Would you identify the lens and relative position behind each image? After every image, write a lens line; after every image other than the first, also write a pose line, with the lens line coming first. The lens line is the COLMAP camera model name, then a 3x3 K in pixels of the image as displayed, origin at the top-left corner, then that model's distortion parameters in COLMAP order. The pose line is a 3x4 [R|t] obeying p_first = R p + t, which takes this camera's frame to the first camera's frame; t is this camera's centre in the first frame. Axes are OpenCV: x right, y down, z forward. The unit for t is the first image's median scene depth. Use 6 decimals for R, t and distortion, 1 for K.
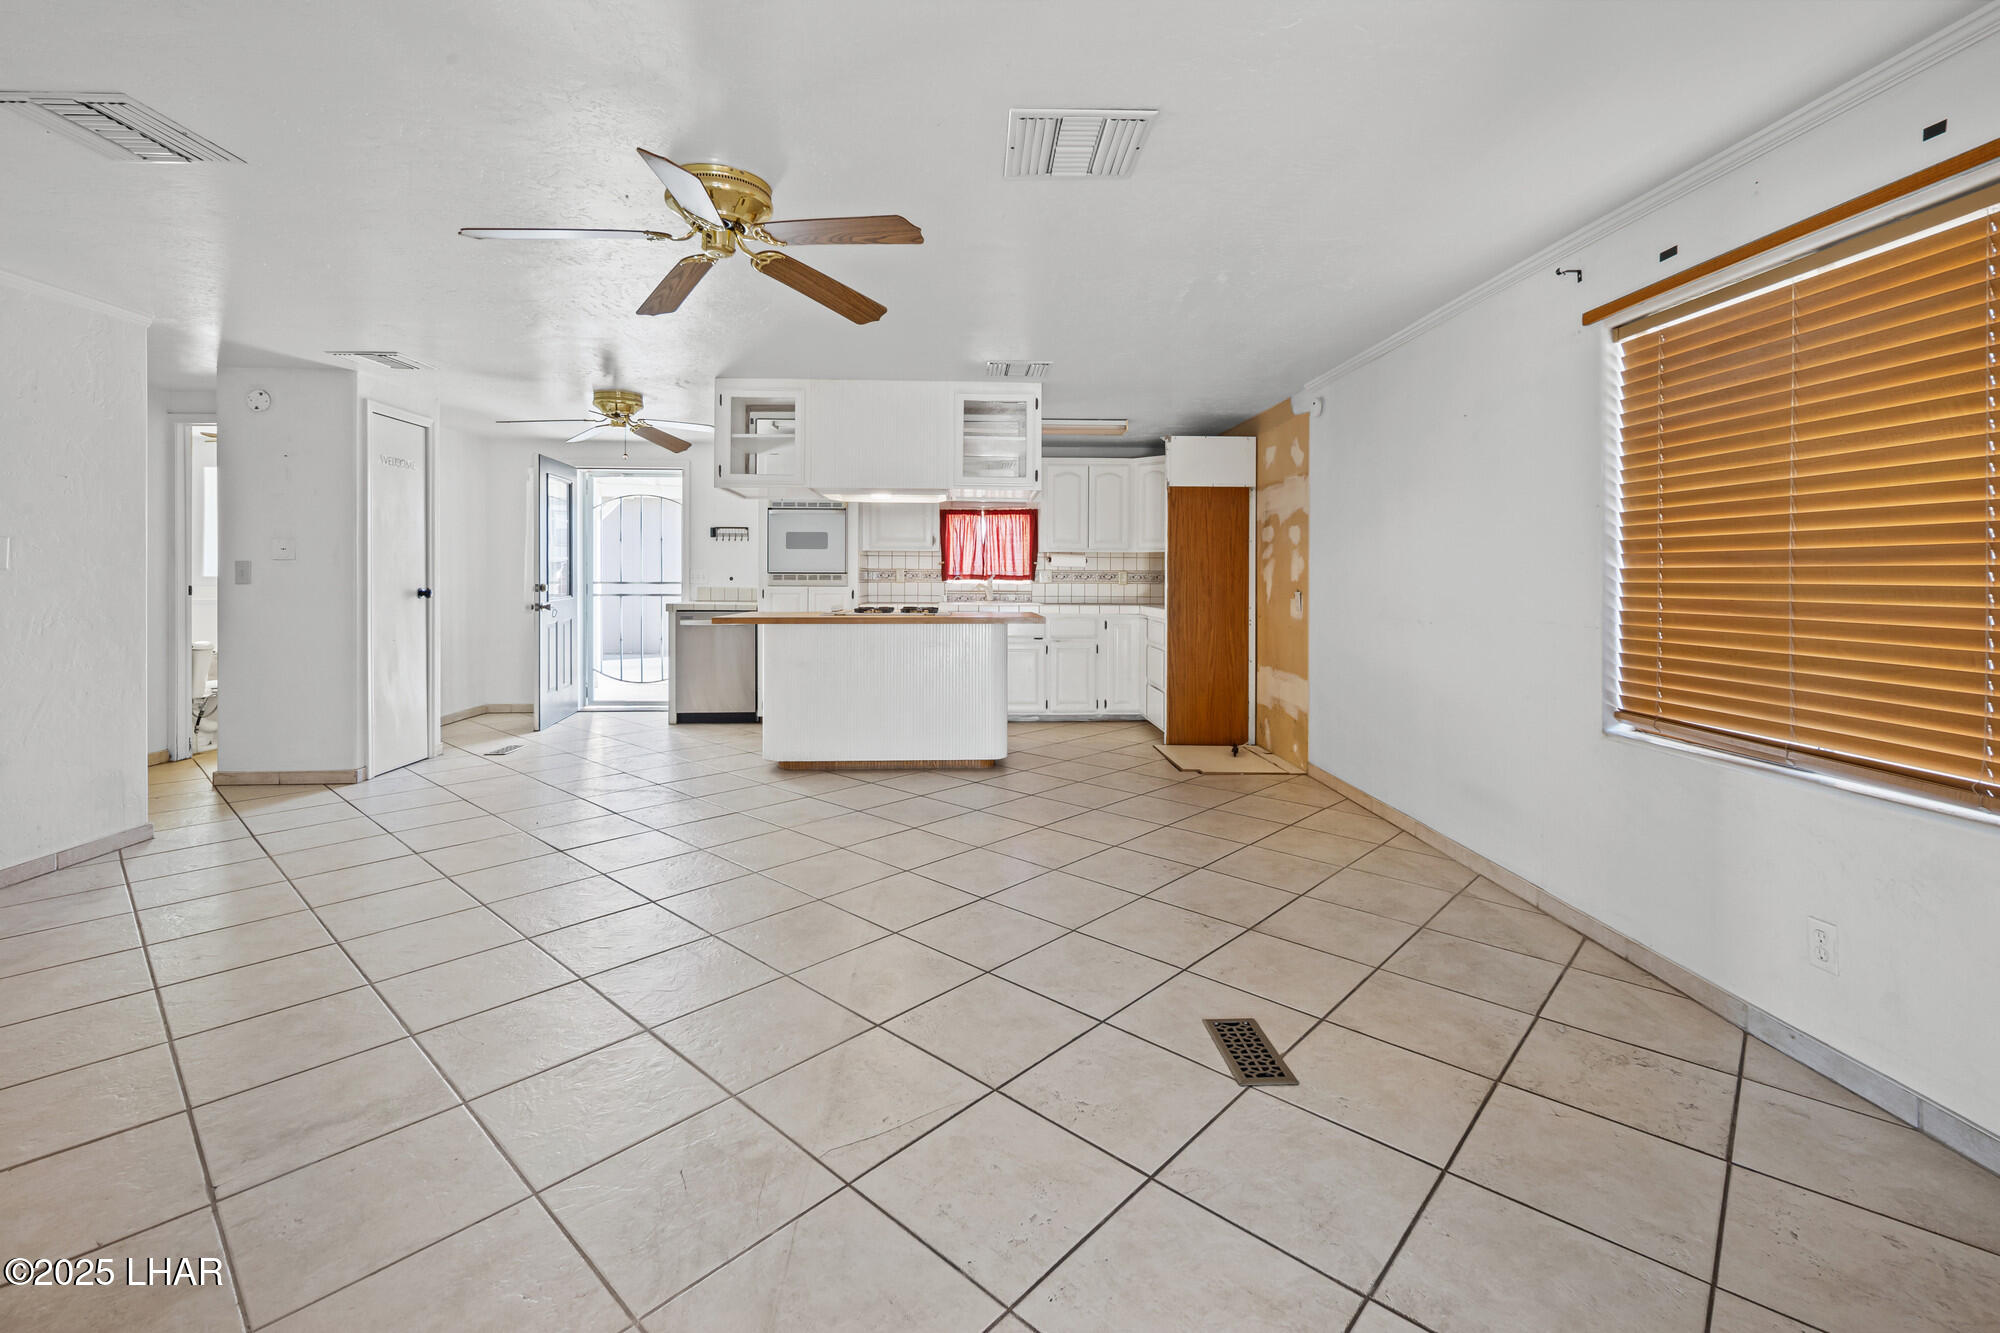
lens RADIAL K [[879.1, 0, 1000.7], [0, 879.1, 578.9], [0, 0, 1]] dist [0.003426, -0.000284]
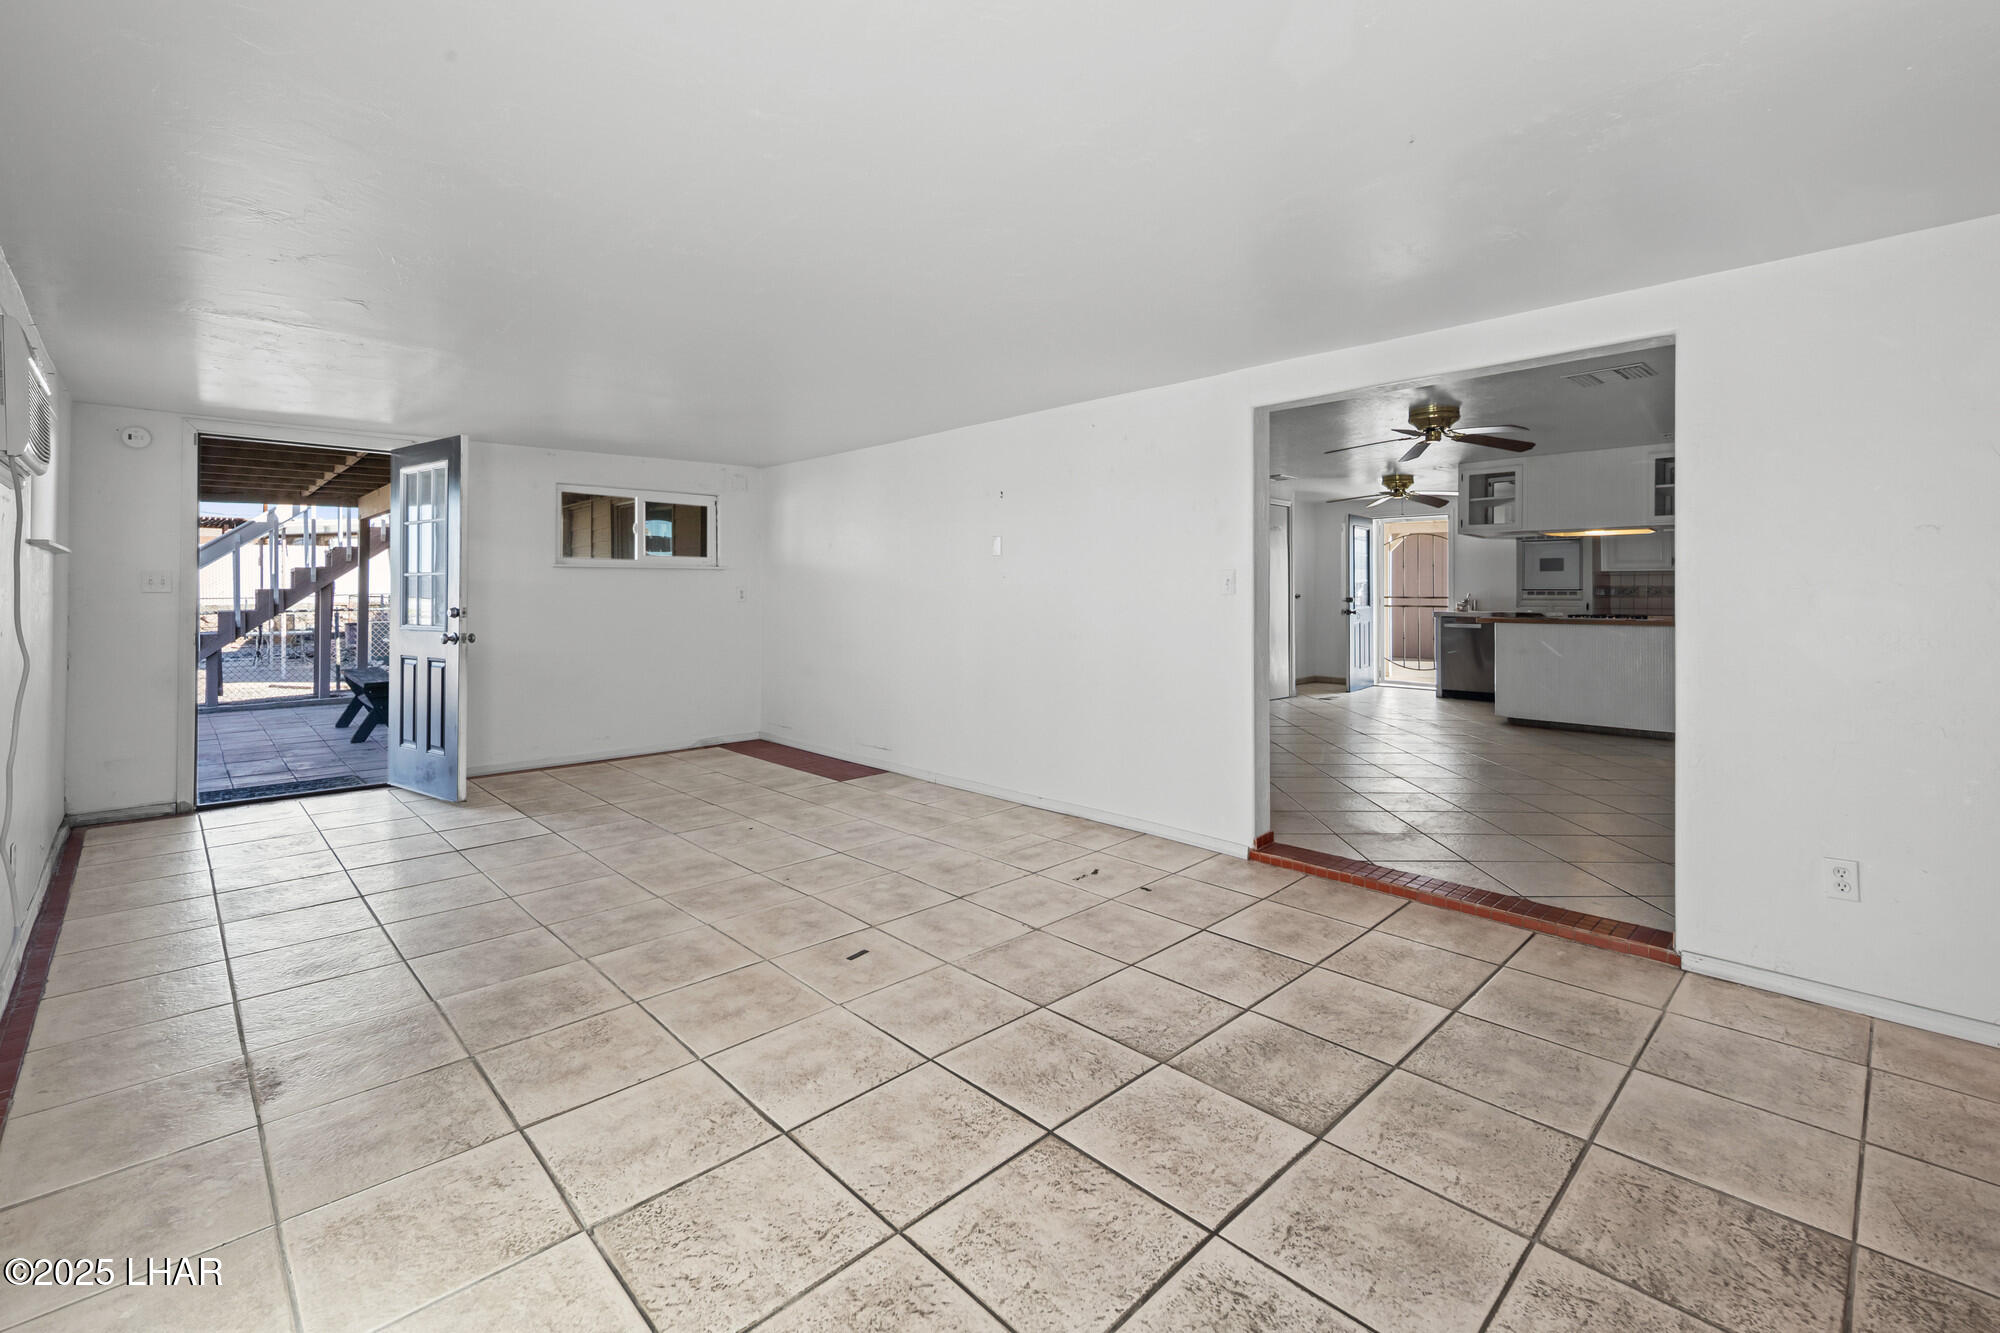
lens RADIAL K [[879.1, 0, 998.7], [0, 879.1, 584.1], [0, 0, 1]] dist [0.003426, -0.000284]
pose [[0.656609, -0.006278, -0.754205, 0.255576], [-0.006137, 0.999888, -0.013666, 0.007968], [0.754206, 0.013602, 0.656497, -0.515710]]
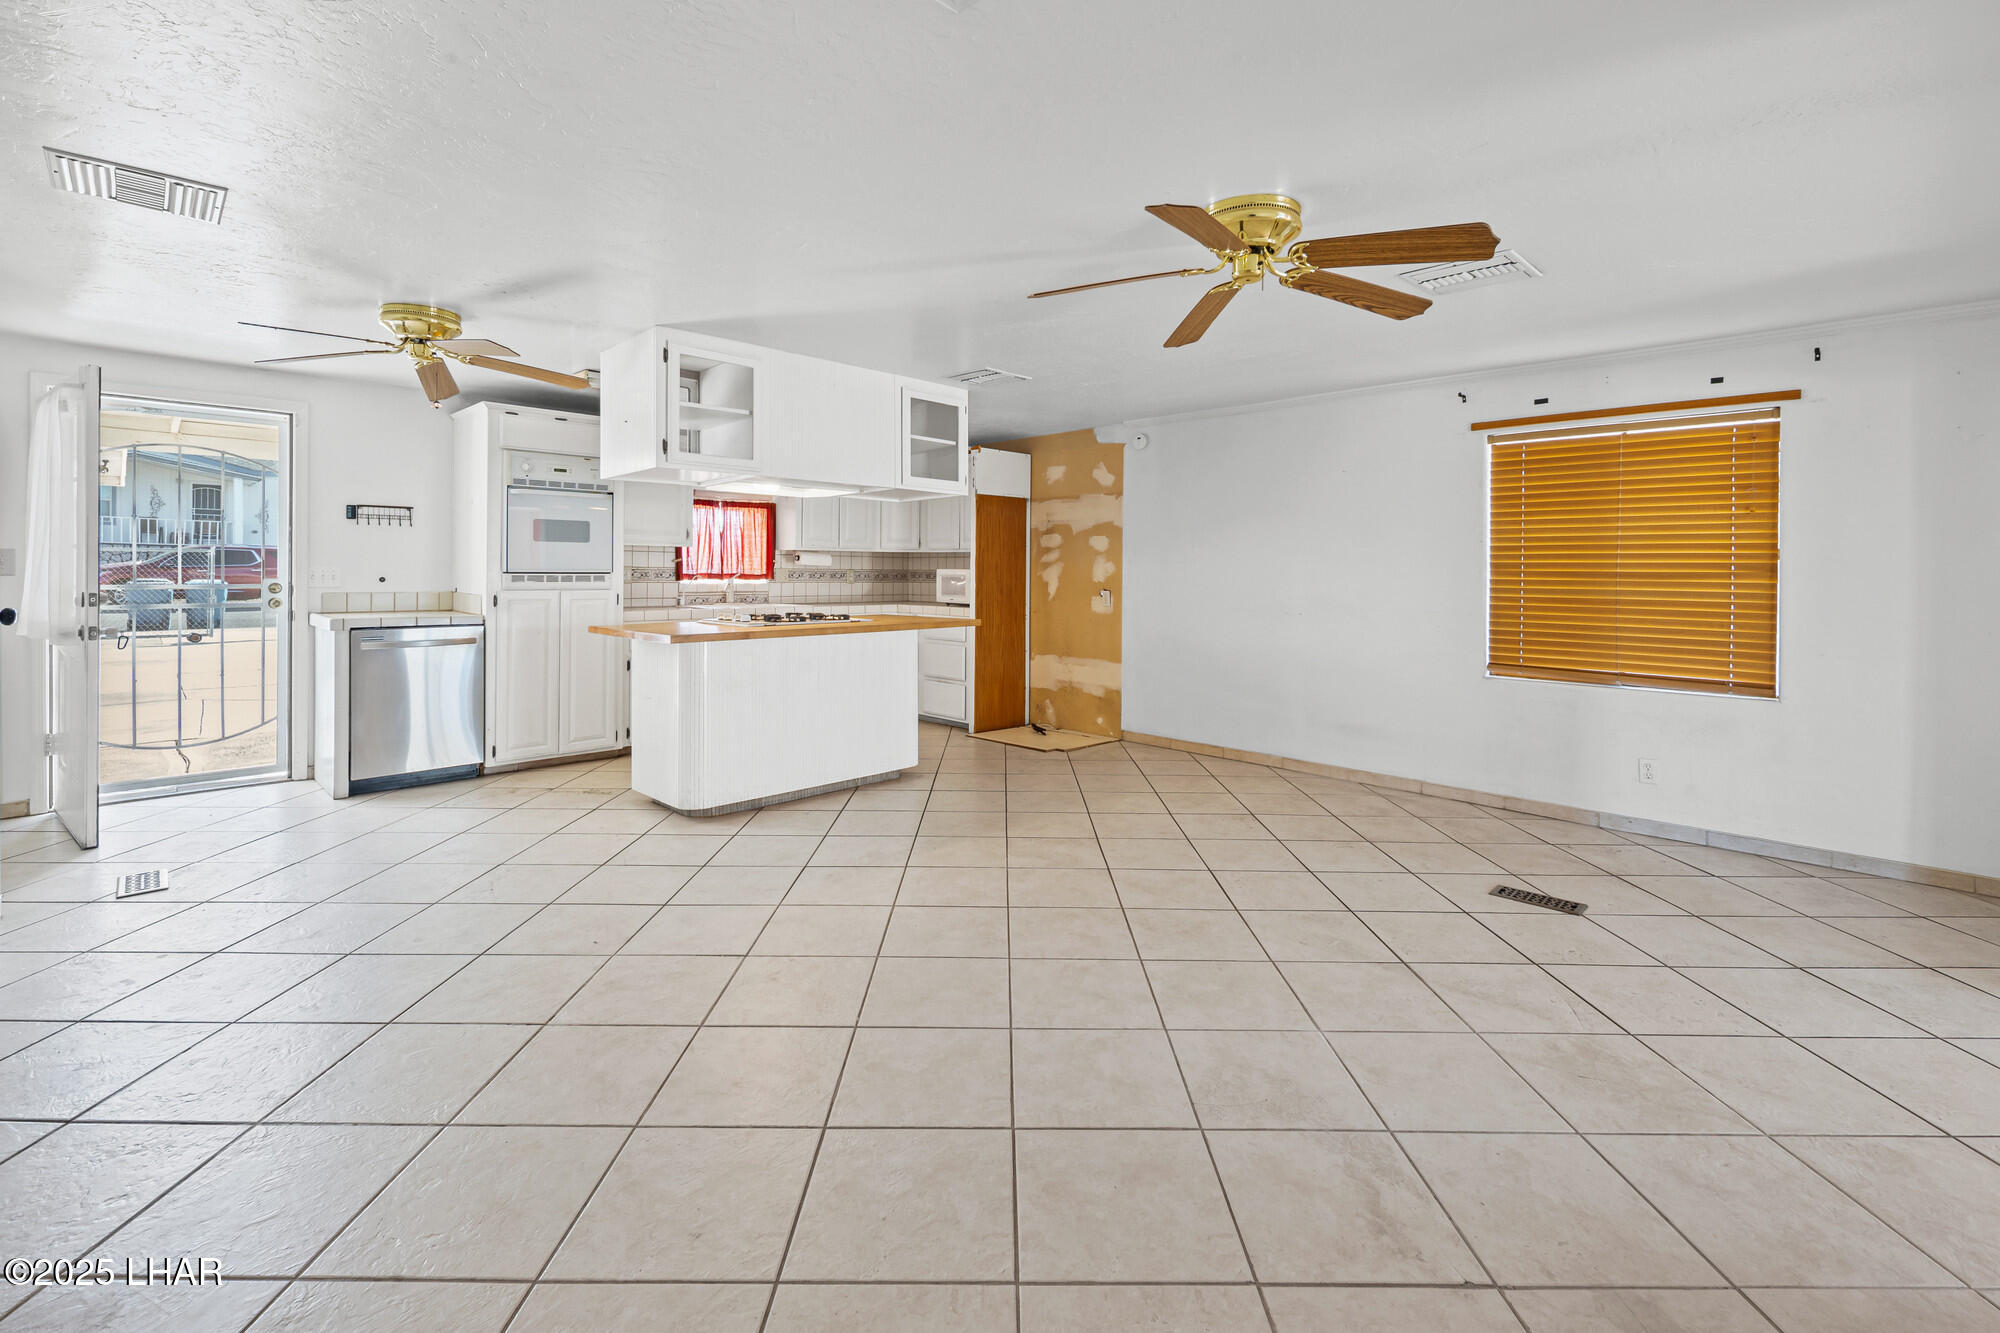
lens RADIAL K [[879.1, 0, 1011.6], [0, 879.1, 572.2], [0, 0, 1]] dist [0.003426, -0.000284]
pose [[0.731902, 0.000716, 0.681410, -0.506791], [-0.003685, 0.999989, 0.002908, -0.012048], [-0.681400, -0.004640, 0.731896, 0.179410]]
